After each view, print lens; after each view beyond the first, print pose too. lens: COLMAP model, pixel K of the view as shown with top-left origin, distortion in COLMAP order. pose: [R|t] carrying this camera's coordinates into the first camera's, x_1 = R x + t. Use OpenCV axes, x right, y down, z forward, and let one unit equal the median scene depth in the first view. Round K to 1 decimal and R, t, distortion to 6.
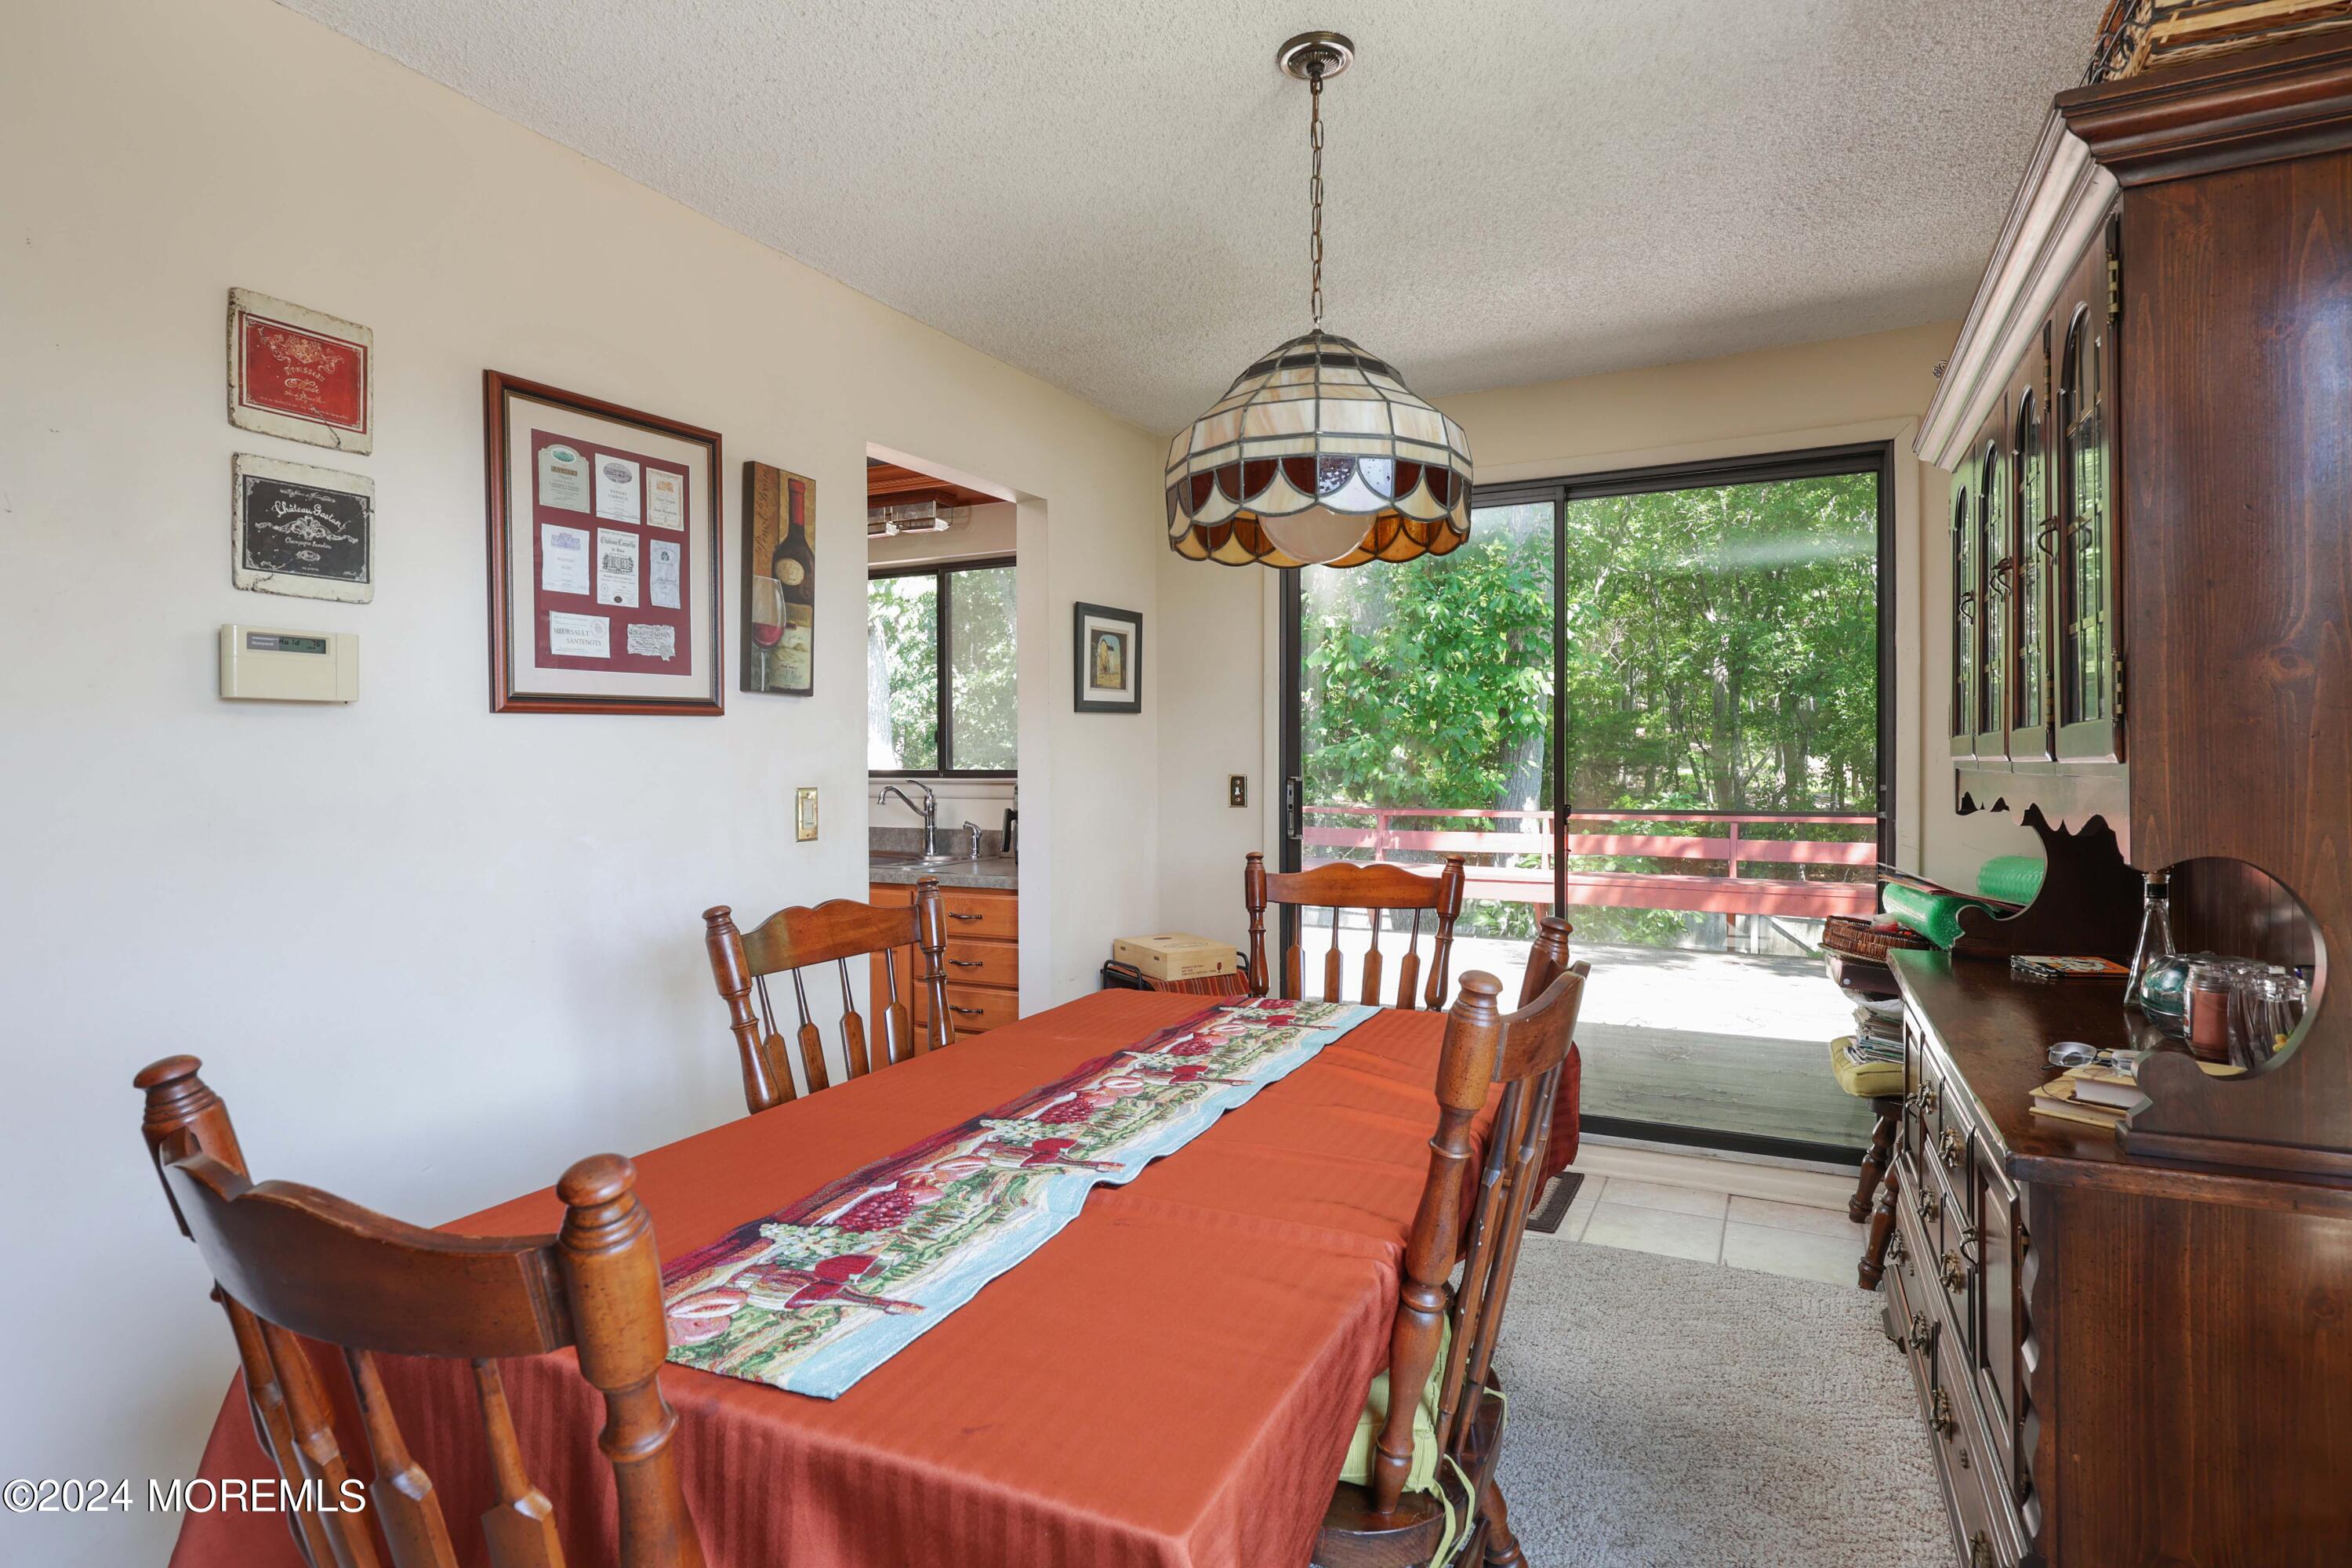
lens RADIAL K [[1233.7, 0, 1174.1], [0, 1233.7, 772.7], [0, 0, 1]] dist [0.001644, 0.000488]
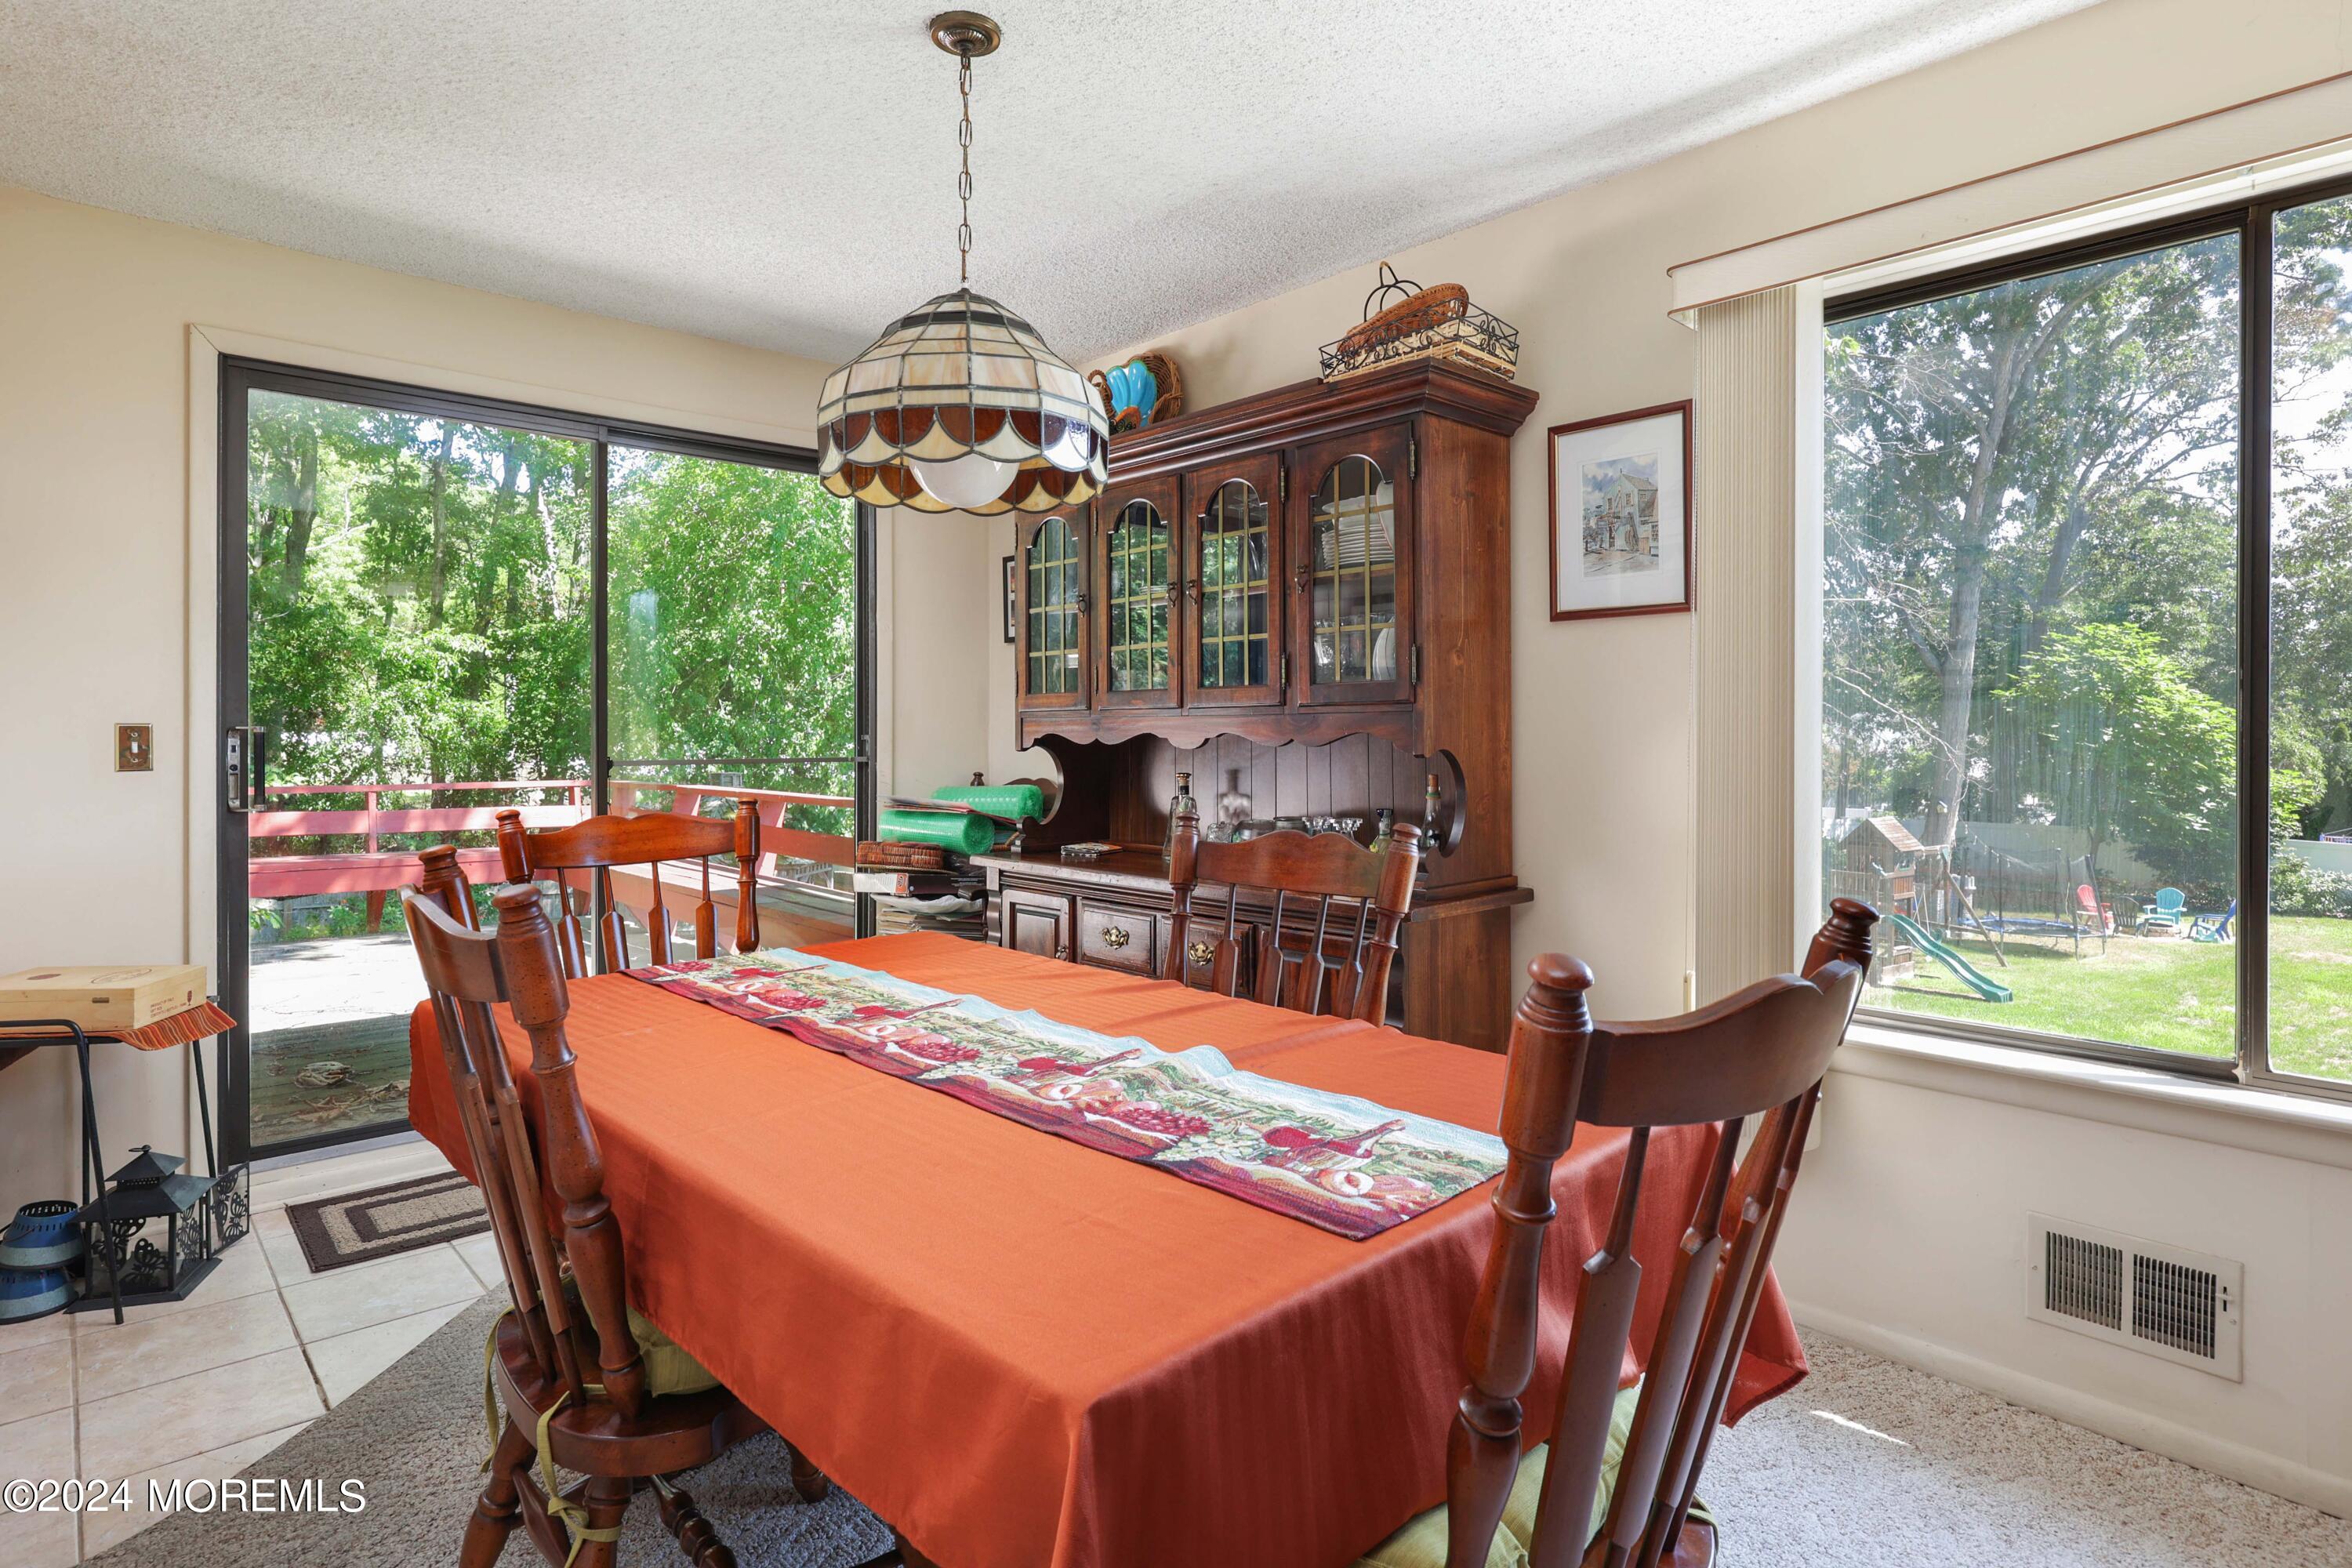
lens RADIAL K [[1243.5, 0, 1183.1], [0, 1243.5, 734.0], [0, 0, 1]] dist [0.001828, 0.000336]
pose [[0.355395, 0.002320, 0.934713, -1.213957], [0.008823, 0.999944, -0.005836, 0.051726], [-0.934674, 0.010321, 0.355355, 0.649843]]
